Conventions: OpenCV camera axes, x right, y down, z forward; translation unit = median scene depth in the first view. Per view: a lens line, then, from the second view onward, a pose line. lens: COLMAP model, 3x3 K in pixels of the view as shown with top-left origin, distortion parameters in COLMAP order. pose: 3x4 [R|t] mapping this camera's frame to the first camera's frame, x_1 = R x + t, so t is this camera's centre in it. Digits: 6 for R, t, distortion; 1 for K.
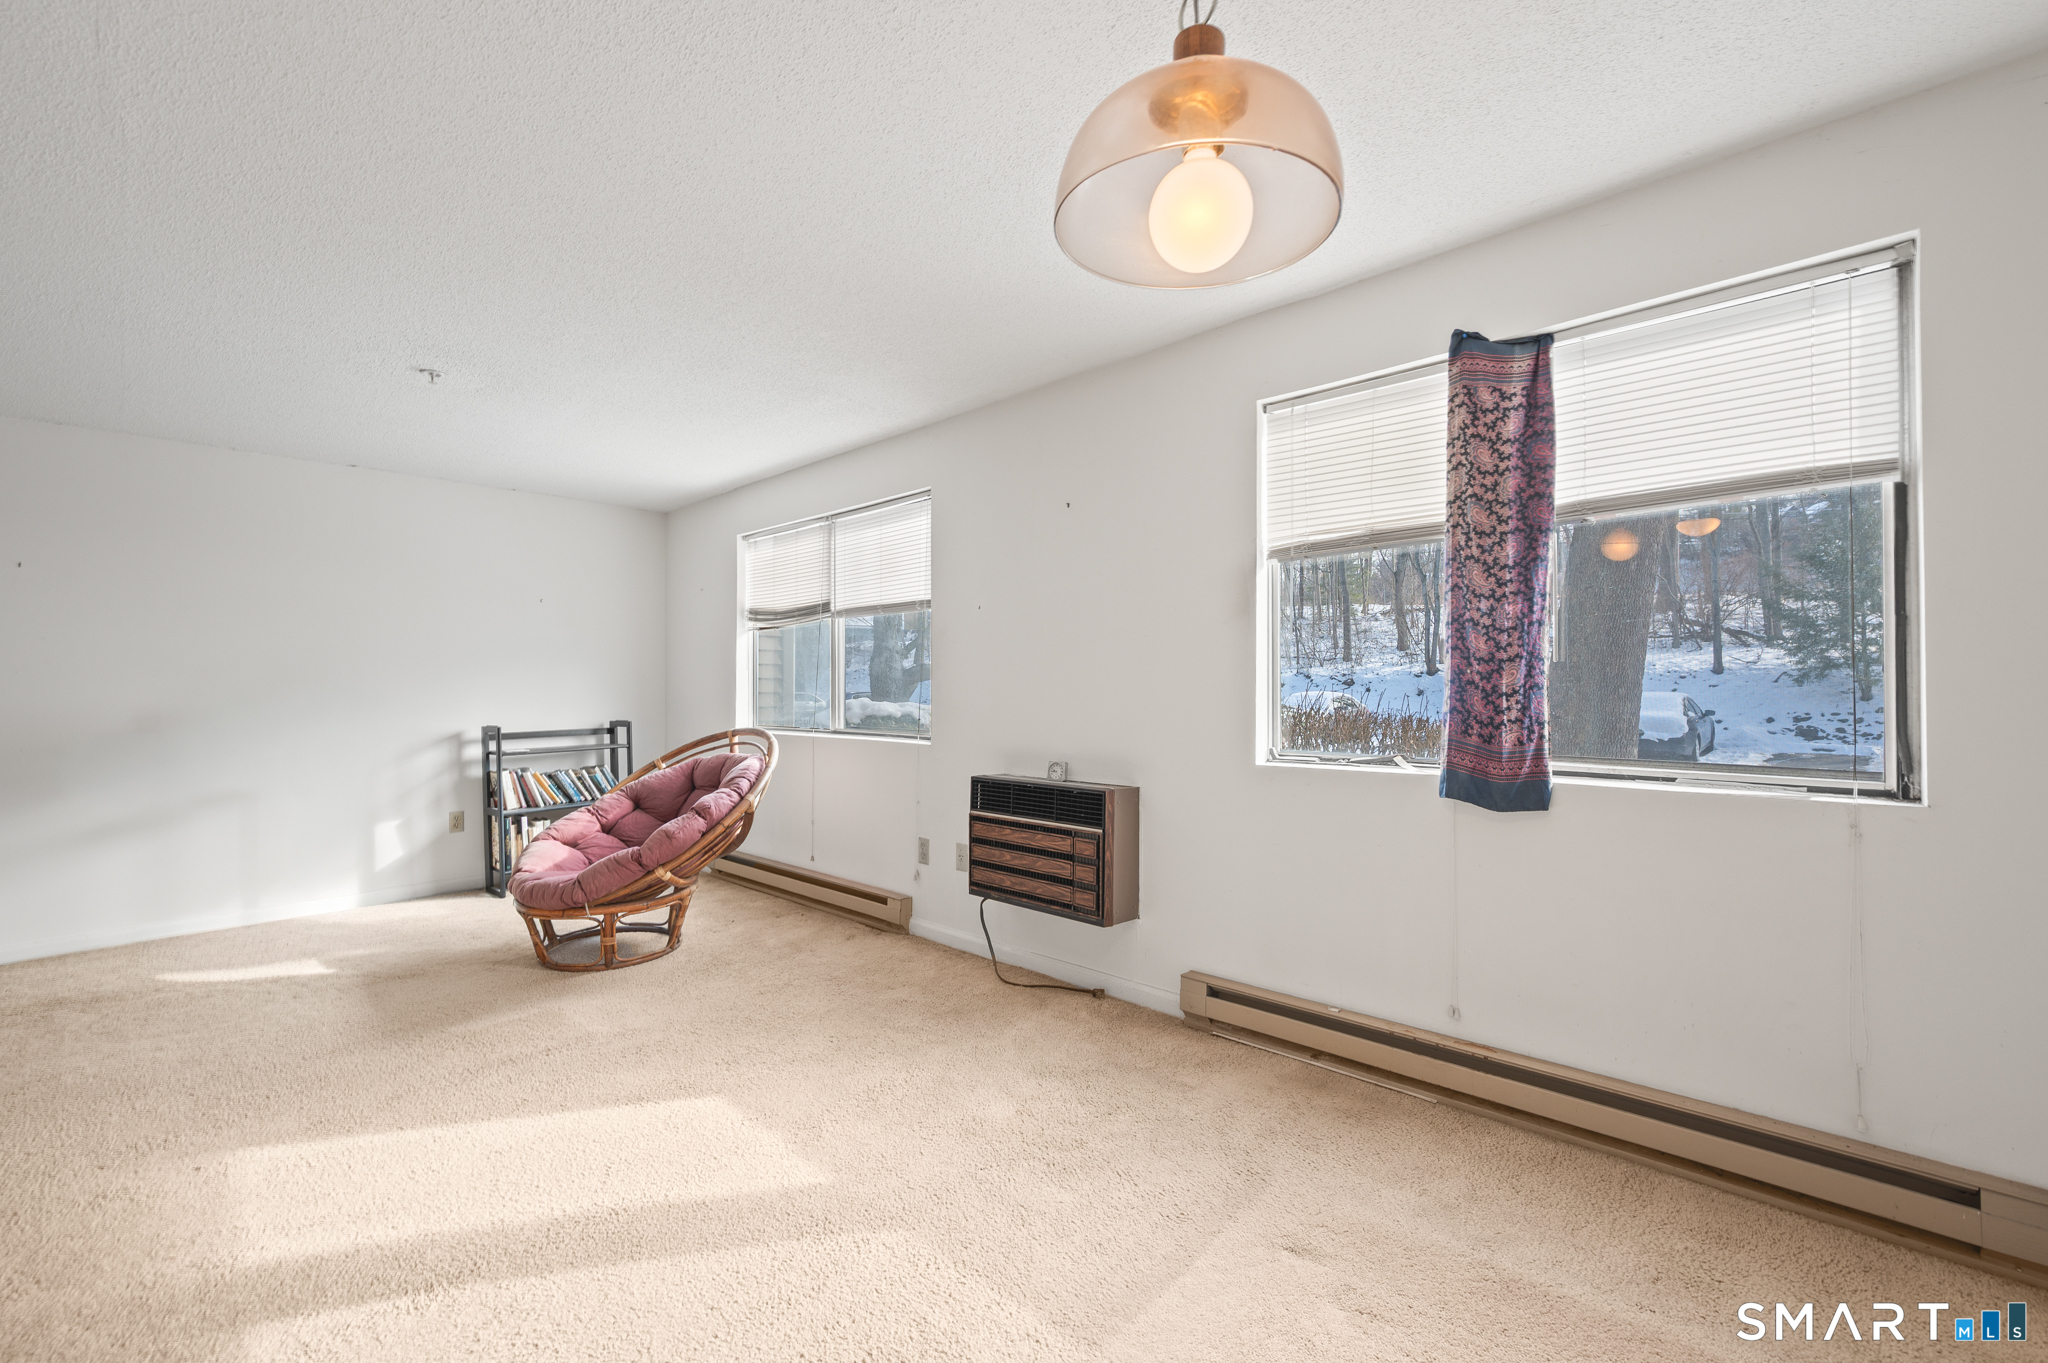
lens RADIAL K [[841.2, 0, 1021.8], [0, 841.2, 680.3], [0, 0, 1]] dist [0.011231, 0.000259]
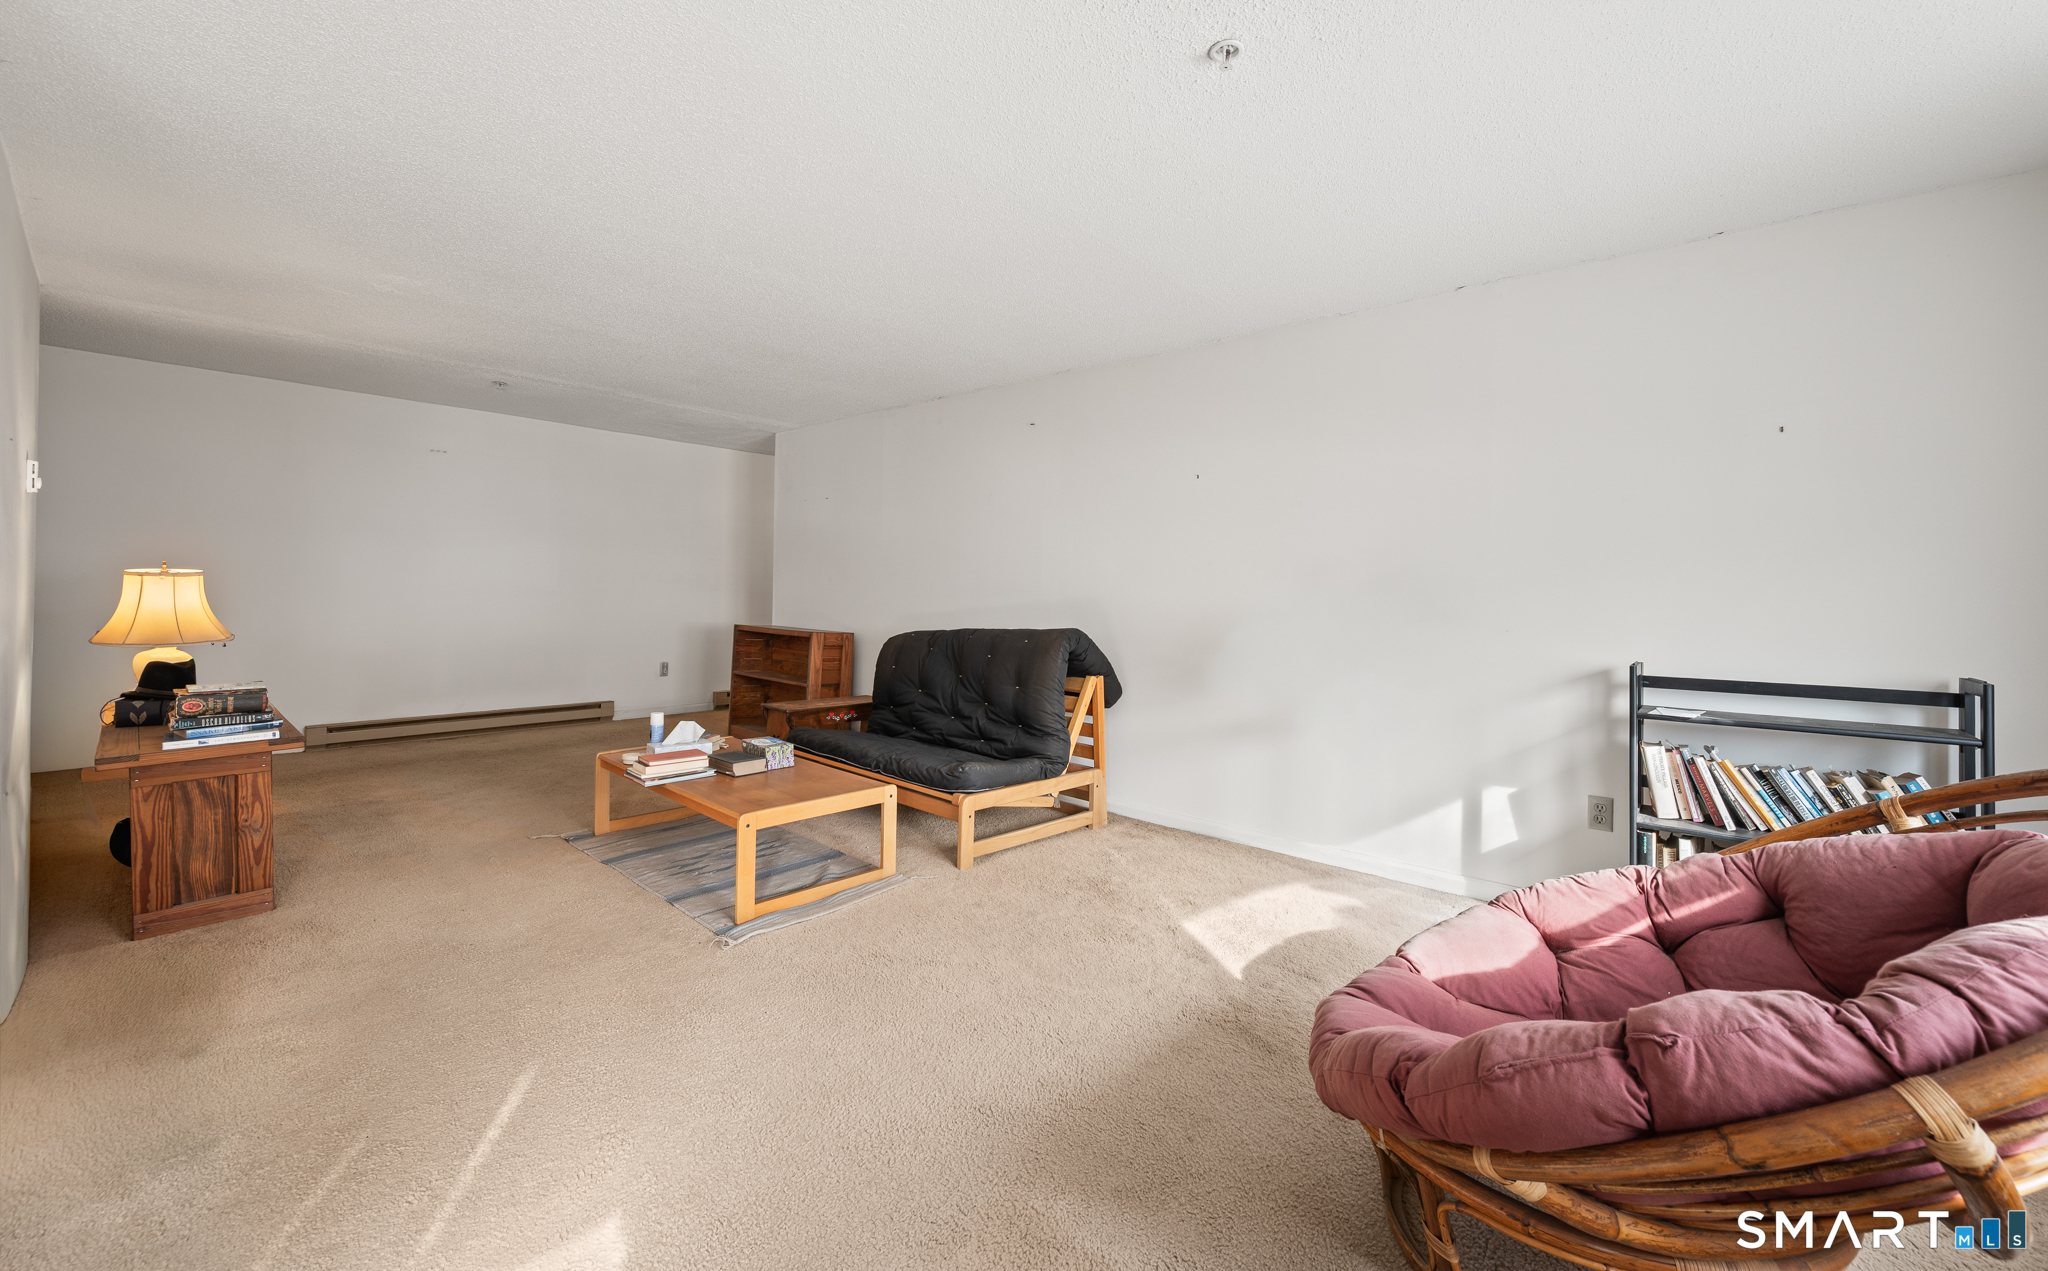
lens RADIAL K [[803.5, 0, 1031.7], [0, 803.5, 586.5], [0, 0, 1]] dist [0.000274, 0.000200]
pose [[0.011270, -0.001385, -0.999936, -0.086815], [-0.006768, 0.999976, -0.001462, 0.005316], [0.999914, 0.006784, 0.011260, 0.581352]]
